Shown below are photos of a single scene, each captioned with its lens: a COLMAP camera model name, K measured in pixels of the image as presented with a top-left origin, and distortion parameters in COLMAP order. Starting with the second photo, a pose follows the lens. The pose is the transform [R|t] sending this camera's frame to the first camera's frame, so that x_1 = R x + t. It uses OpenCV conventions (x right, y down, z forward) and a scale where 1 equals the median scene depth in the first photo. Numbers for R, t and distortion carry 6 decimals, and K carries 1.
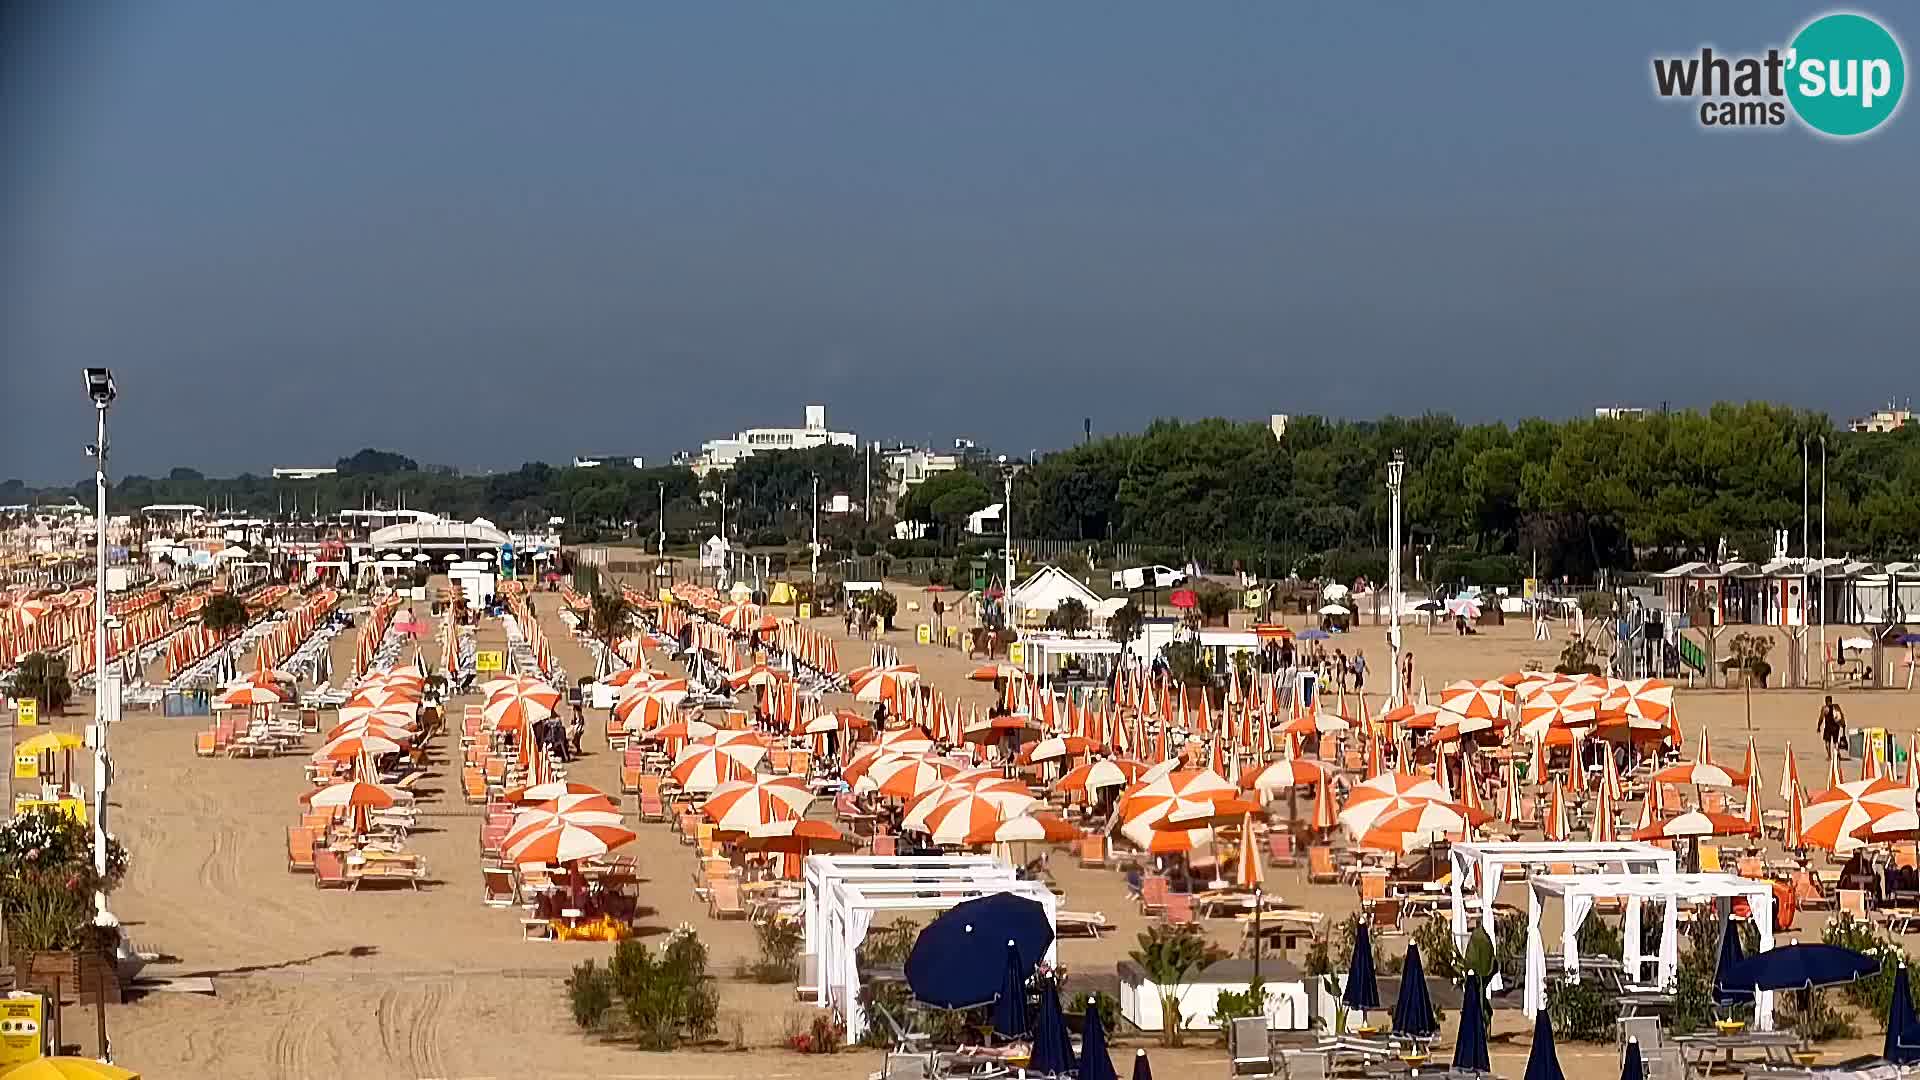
lens RADIAL K [[2730.7, 0, 960.0], [0, 2730.7, 540.0], [0, 0, 1]] dist [-0.000281, 0.009369]
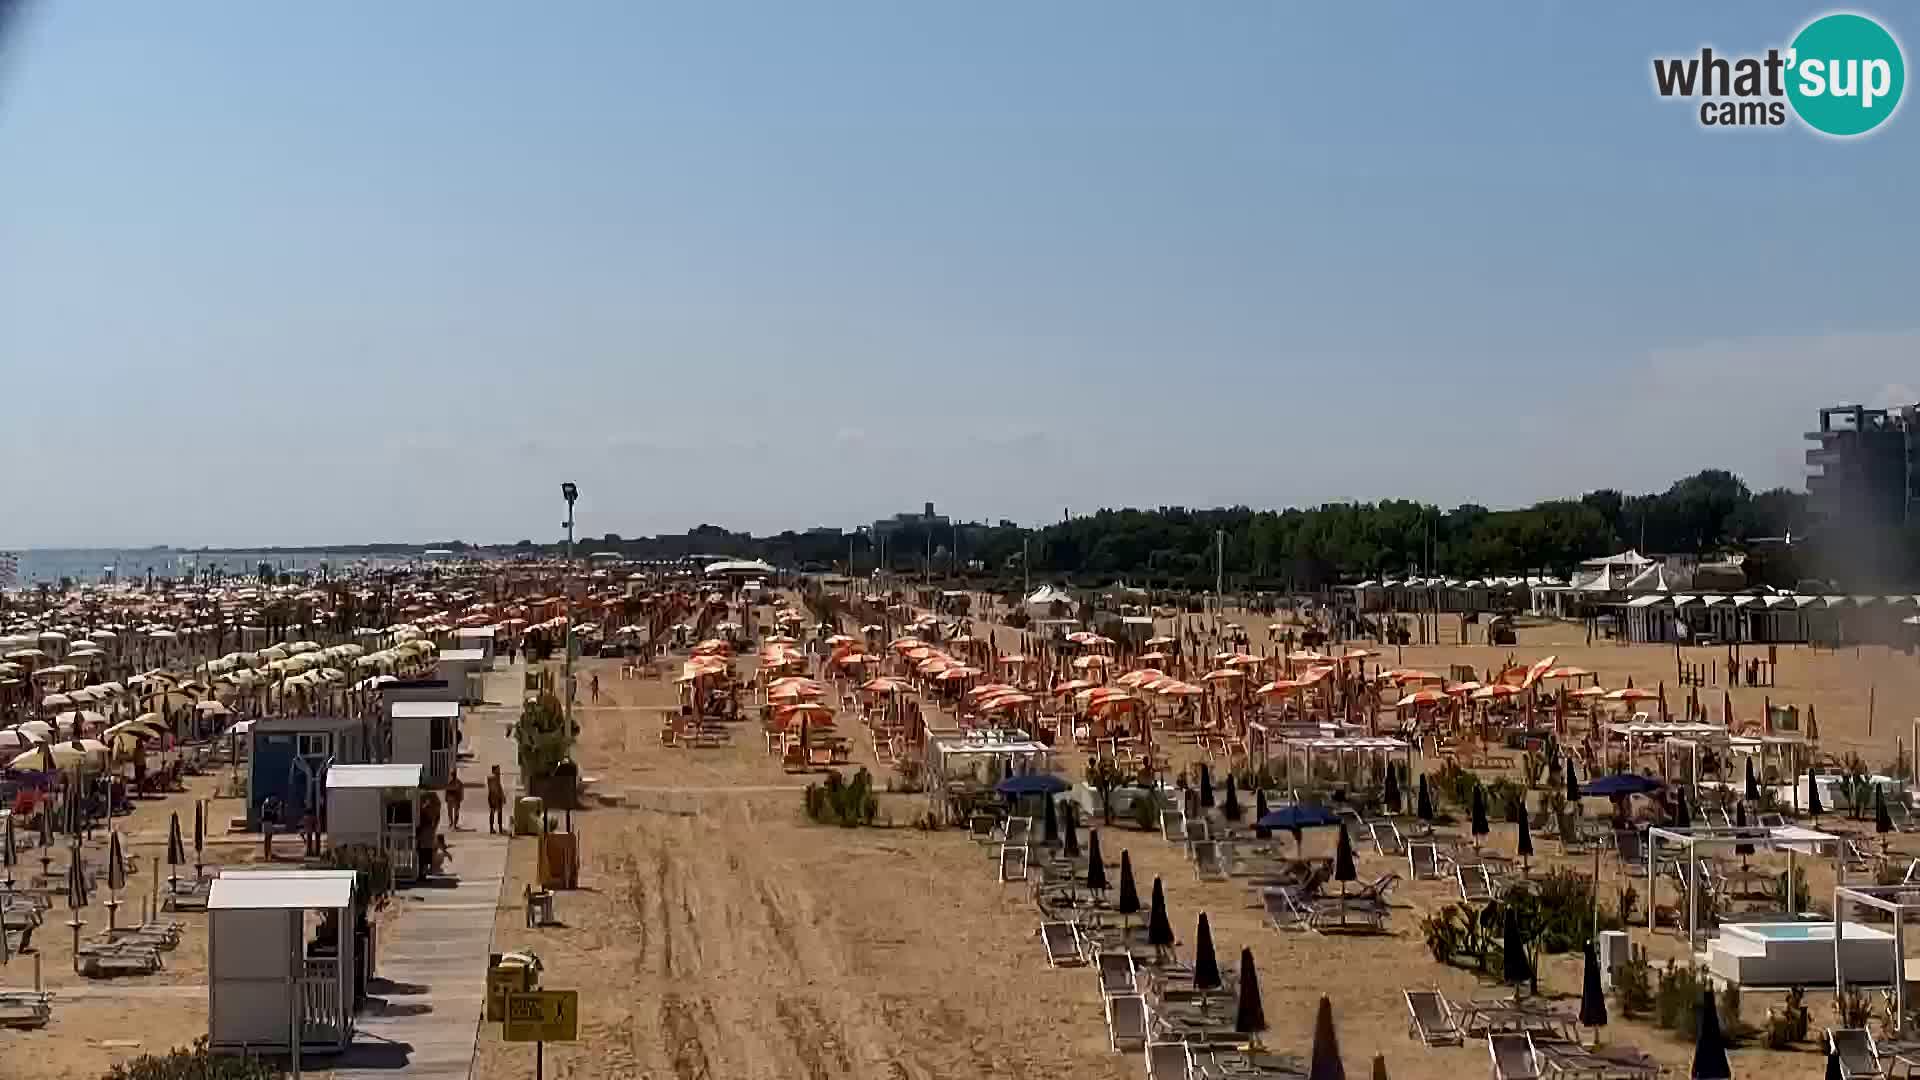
lens RADIAL K [[2730.7, 0, 960.0], [0, 2730.7, 540.0], [0, 0, 1]] dist [-0.000281, 0.009369]
pose [[0.999688, -0.000486, -0.024986, 0.019402], [0.000239, 0.999951, -0.009911, -0.002017], [0.024989, 0.009902, 0.999639, -0.982950]]
